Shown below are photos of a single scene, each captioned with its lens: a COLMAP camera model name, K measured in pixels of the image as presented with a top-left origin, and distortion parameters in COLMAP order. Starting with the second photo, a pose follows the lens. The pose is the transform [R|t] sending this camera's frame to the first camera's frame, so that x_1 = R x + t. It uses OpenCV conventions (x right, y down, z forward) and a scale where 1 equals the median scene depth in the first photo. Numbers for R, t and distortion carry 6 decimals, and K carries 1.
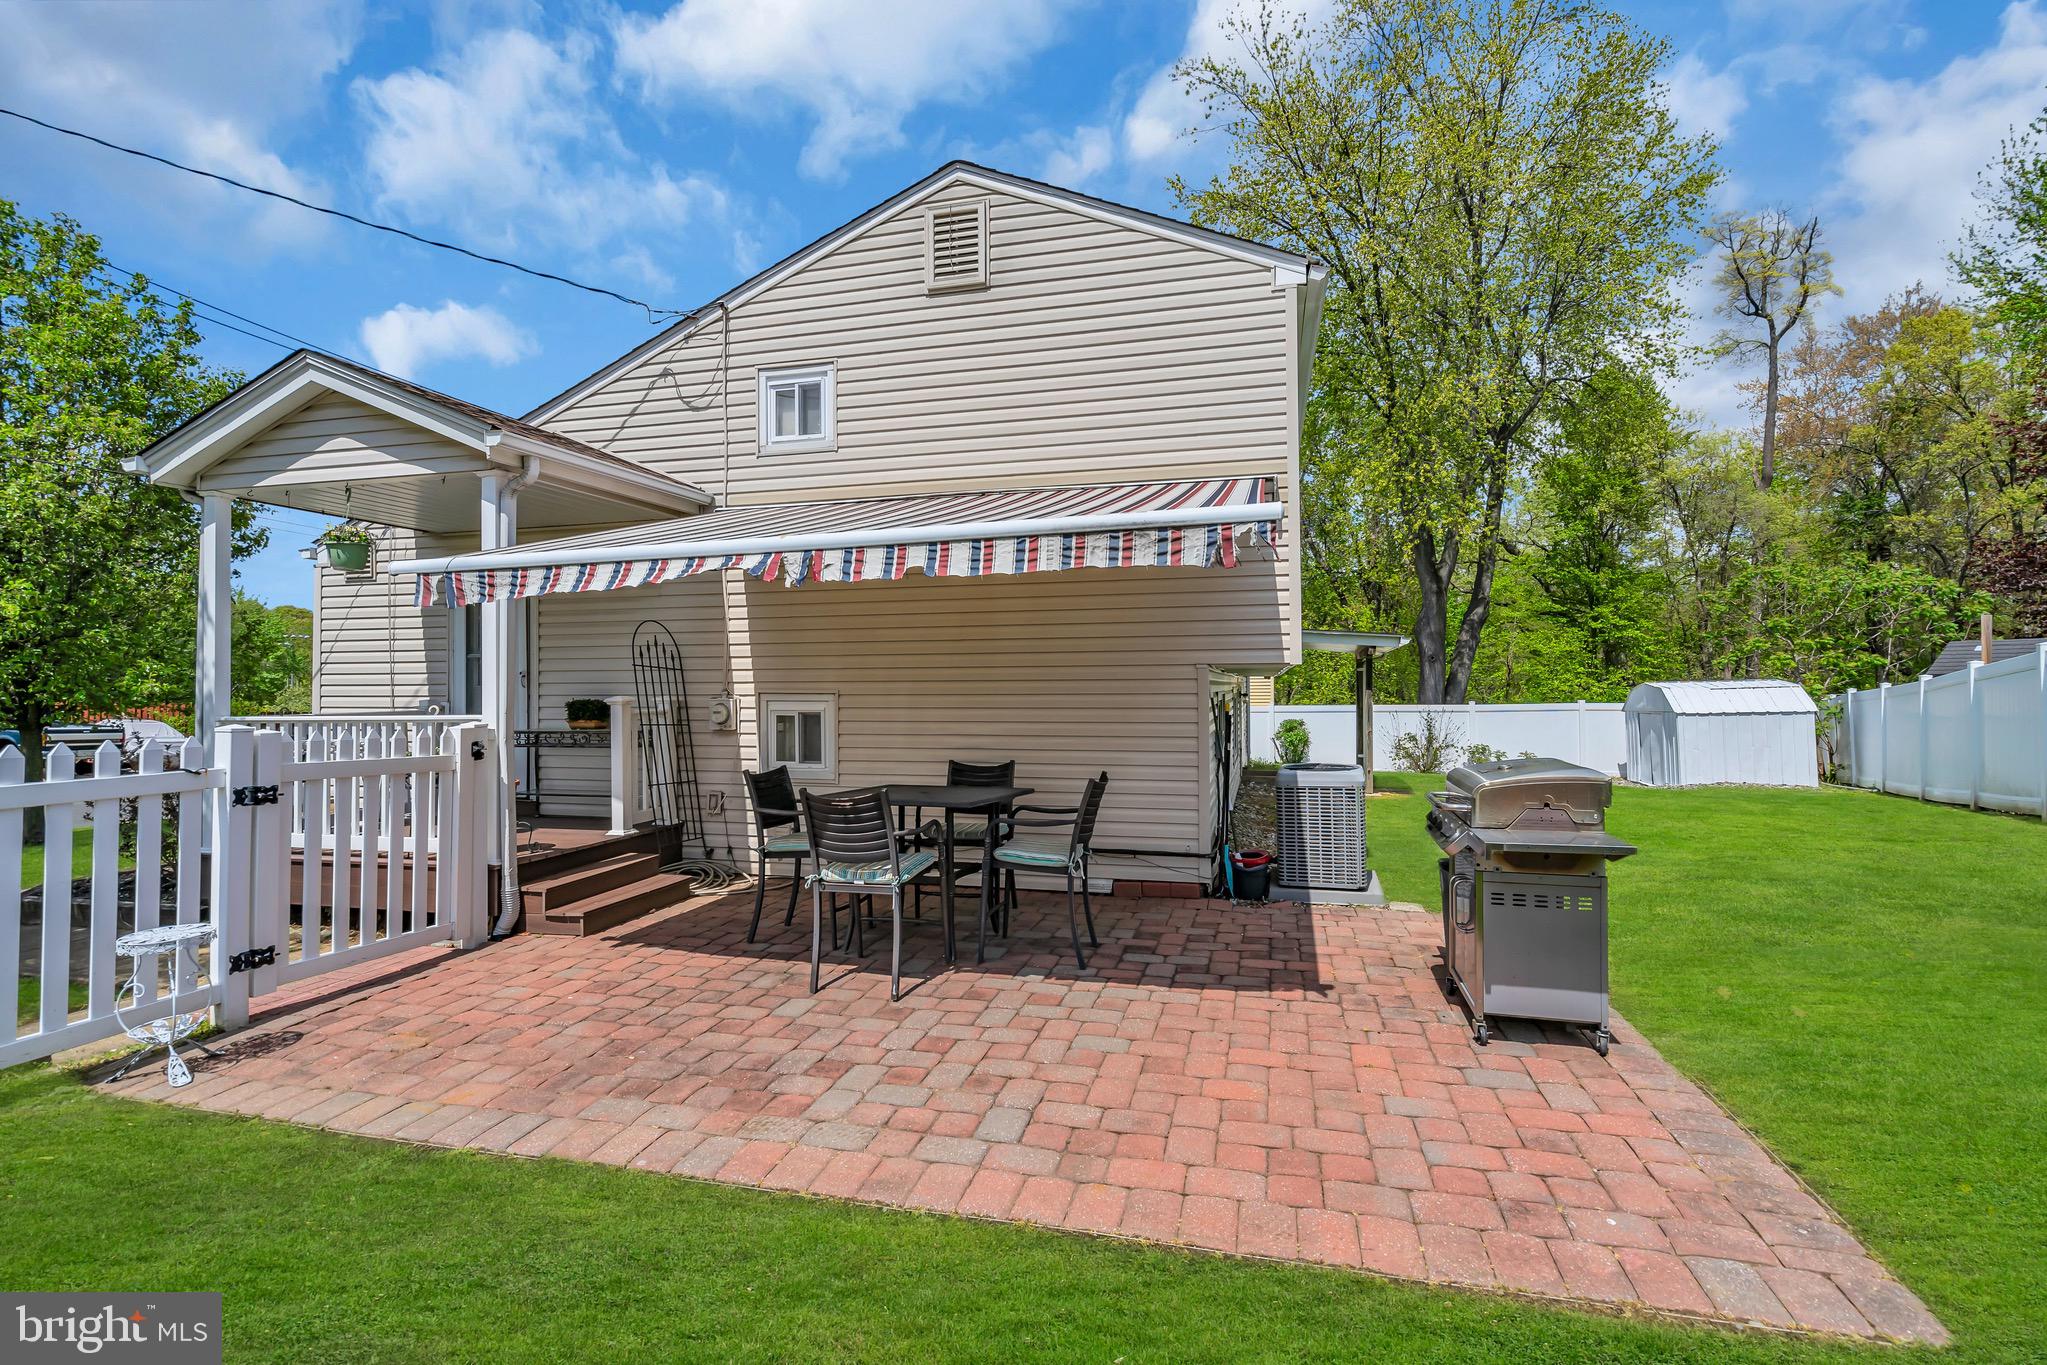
lens RADIAL K [[920.2, 0, 1027.2], [0, 920.2, 666.4], [0, 0, 1]] dist [-0.001614, -0.000143]
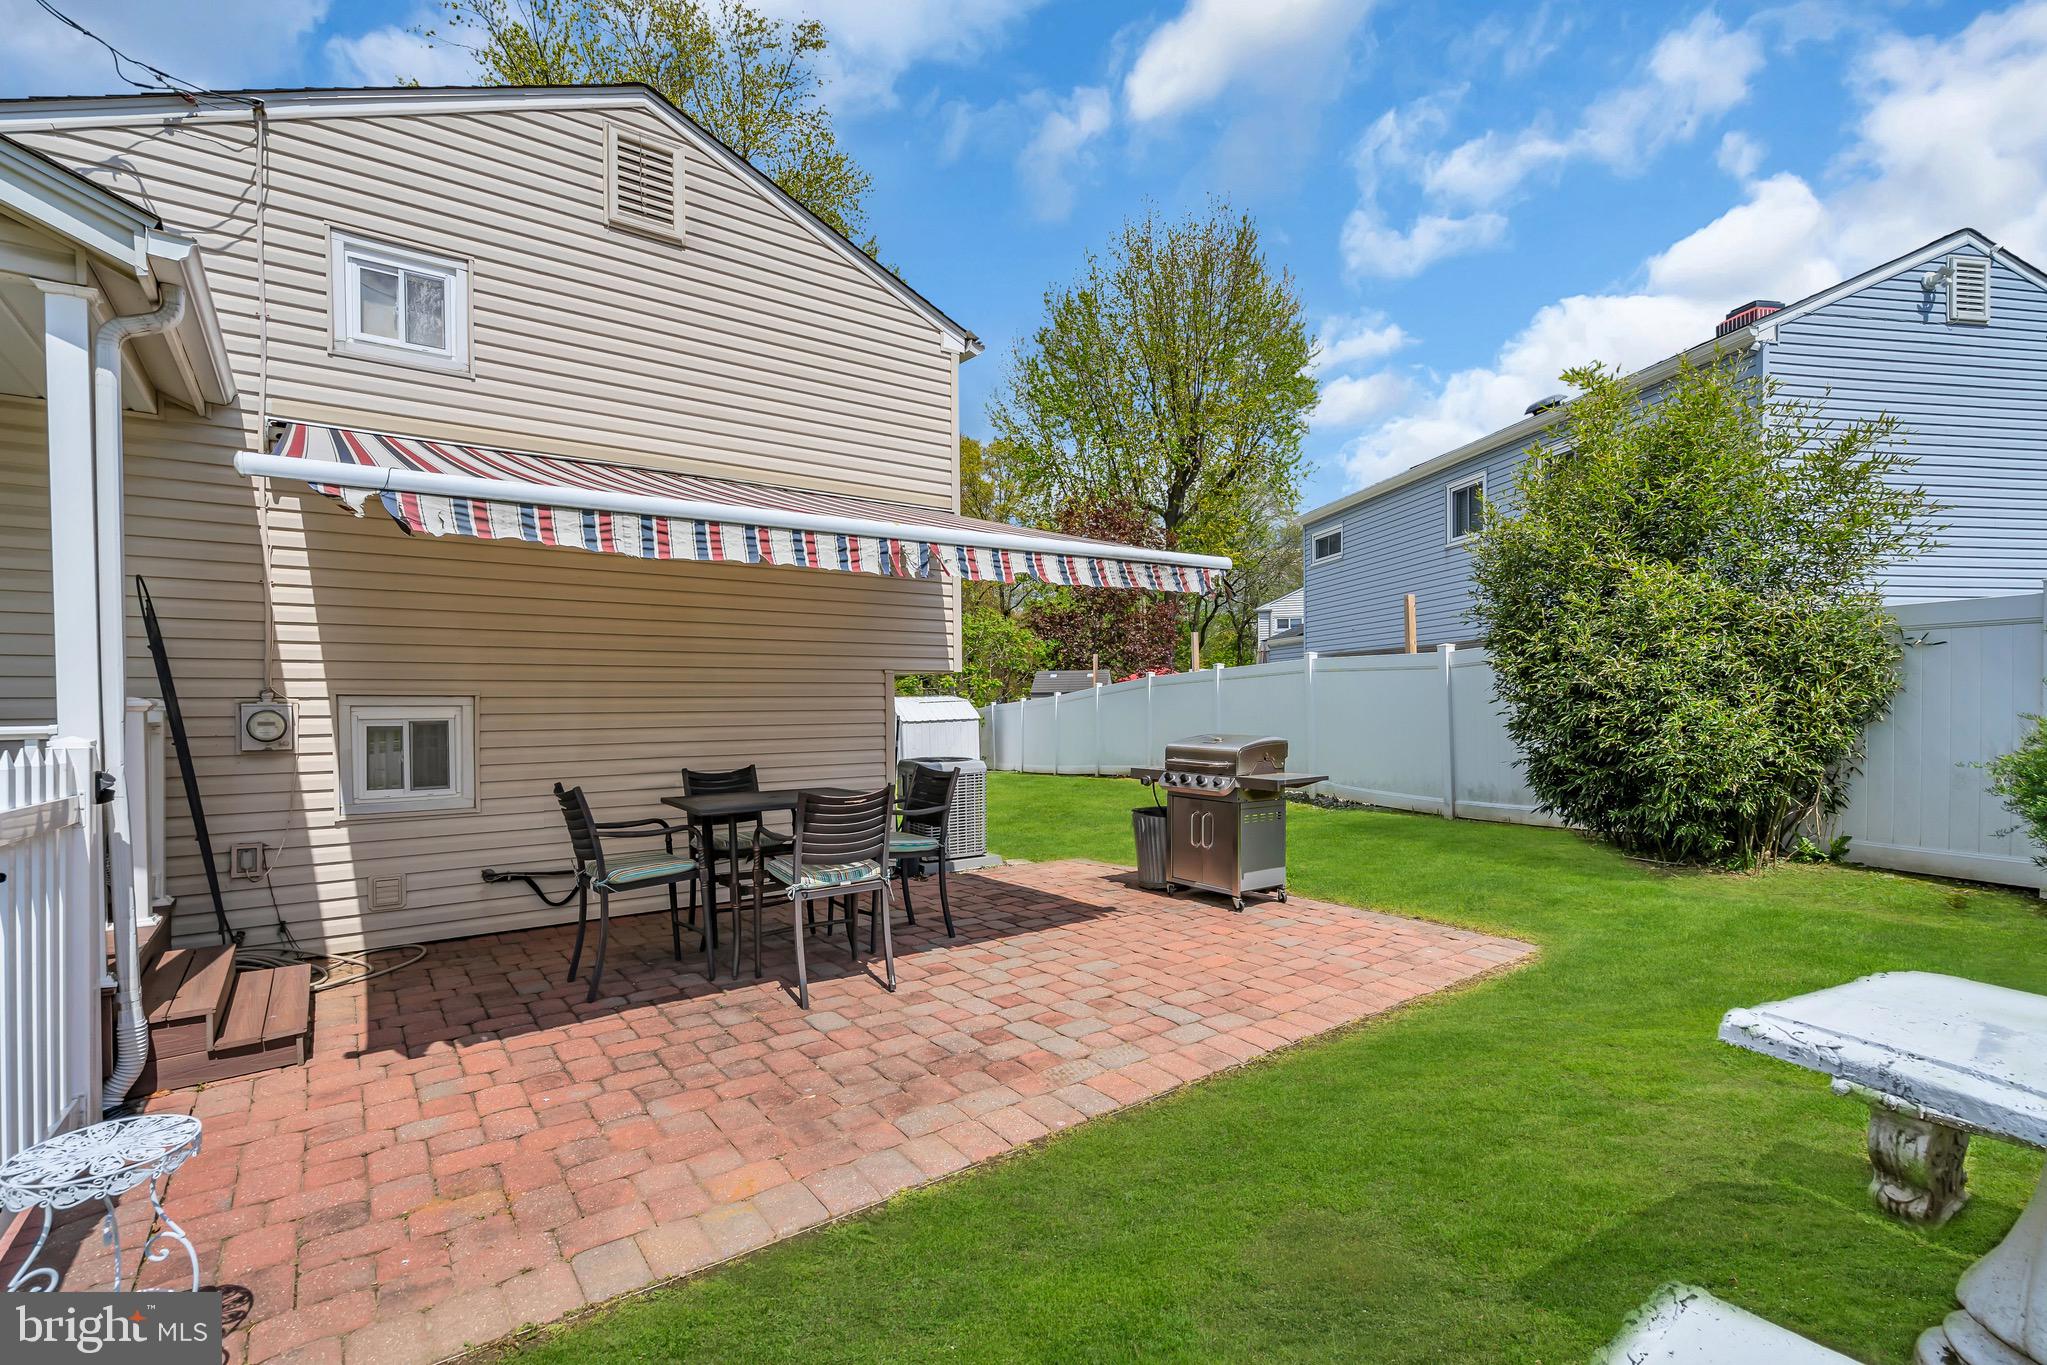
lens RADIAL K [[928.5, 0, 1027.2], [0, 928.5, 700.4], [0, 0, 1]] dist [-0.000622, 0.000015]
pose [[0.623850, 0.001999, 0.781541, -0.859949], [-0.014163, 0.999861, 0.008748, 0.032466], [-0.781415, -0.016527, 0.623792, 0.254161]]
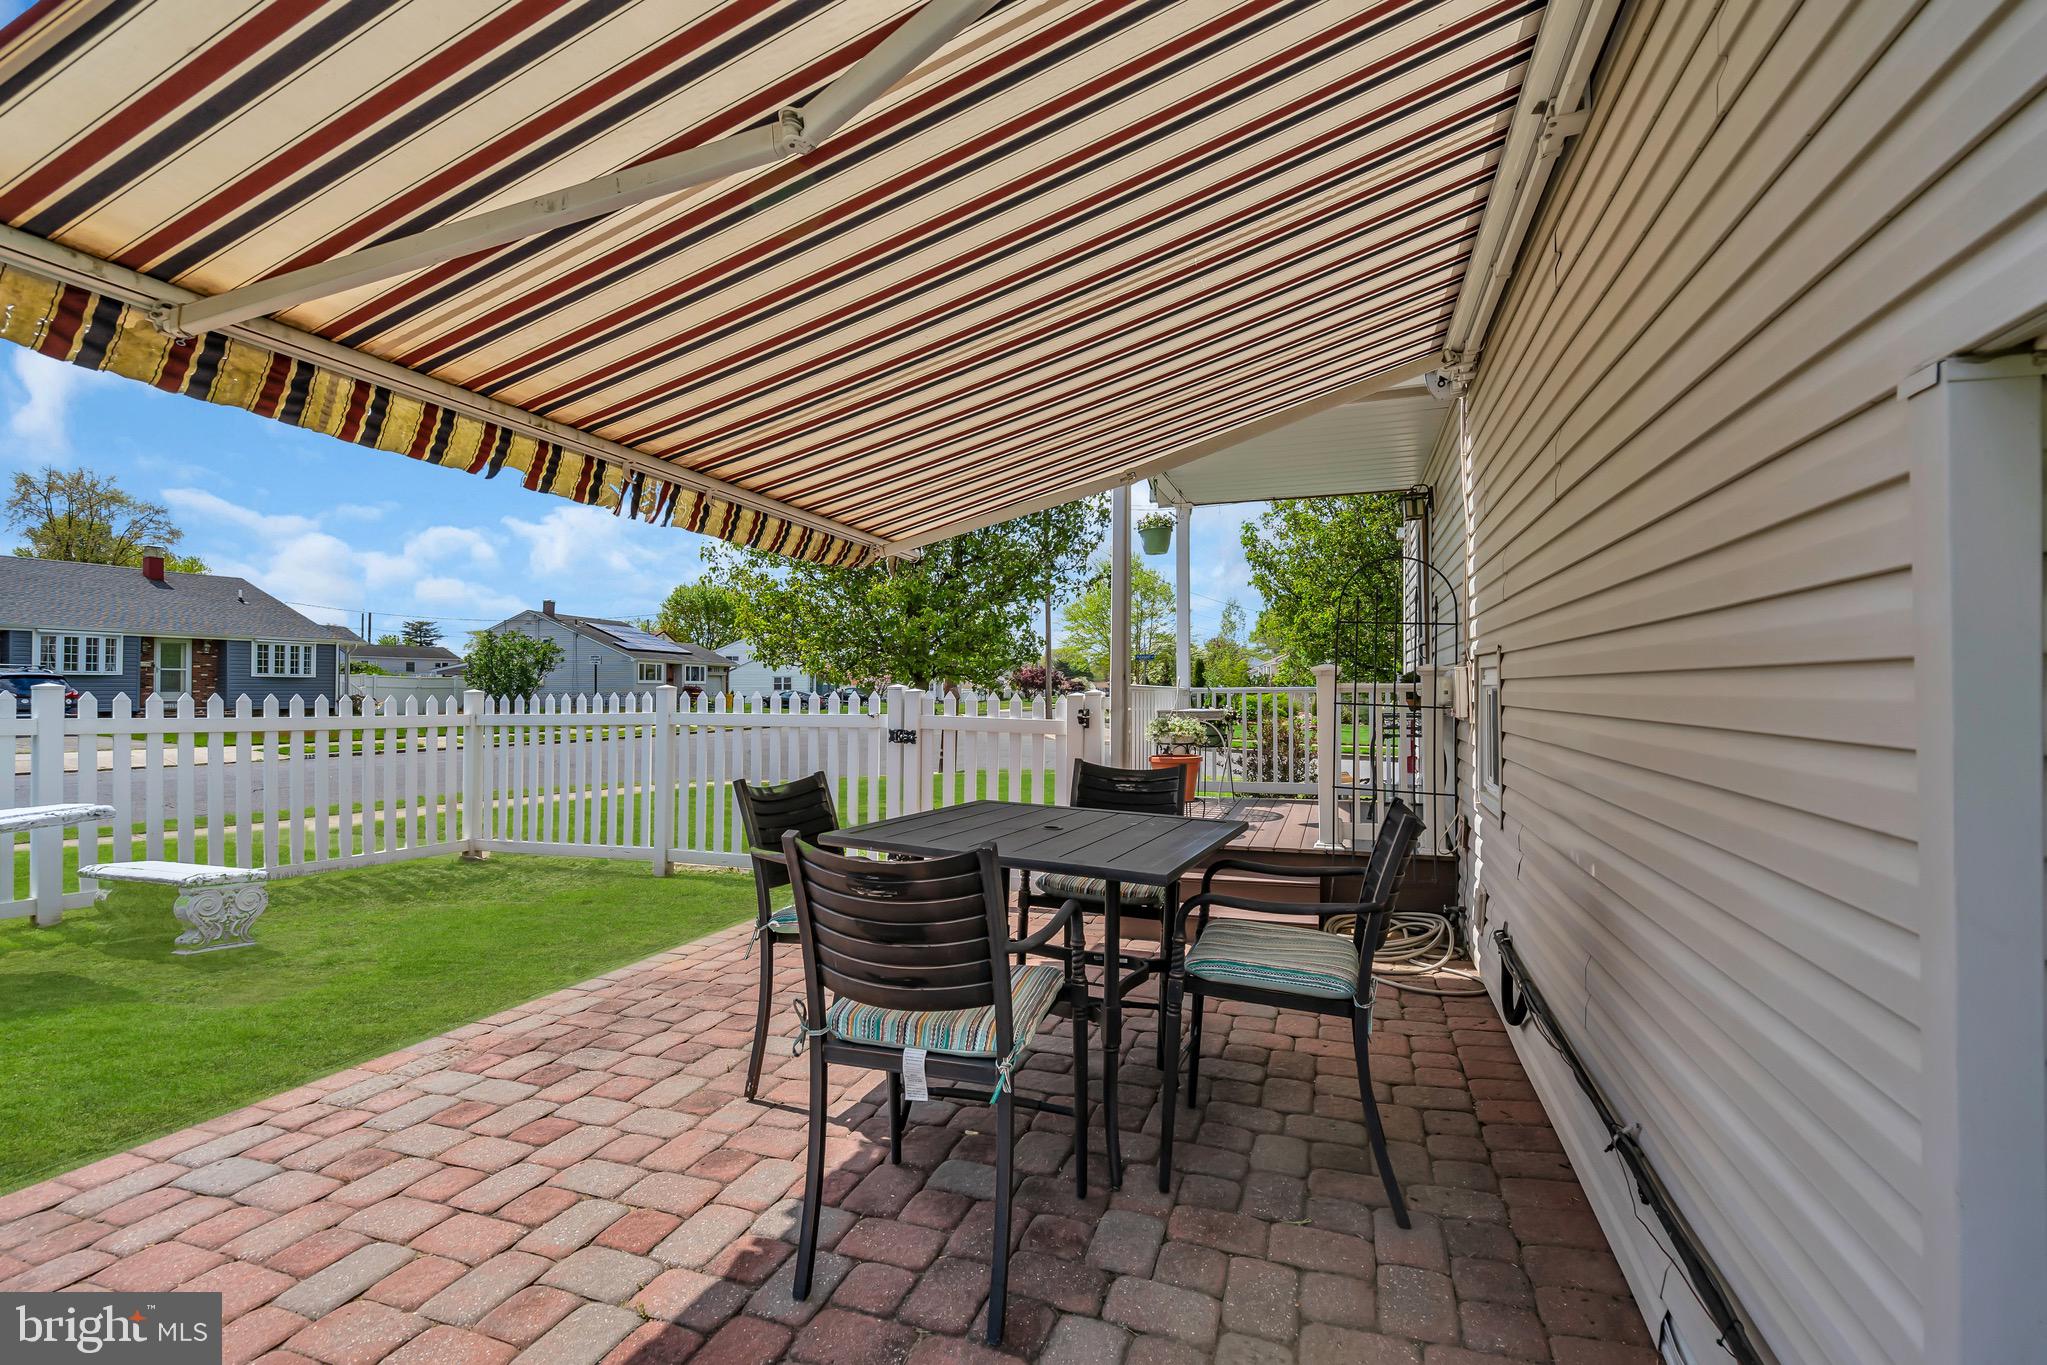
lens RADIAL K [[928.5, 0, 1027.2], [0, 928.5, 700.4], [0, 0, 1]] dist [-0.000622, 0.000015]
pose [[-0.081829, 0.017611, -0.996491, 0.509745], [0.023492, 0.999600, 0.015737, 0.068861], [0.996369, -0.022122, -0.082210, 1.274110]]
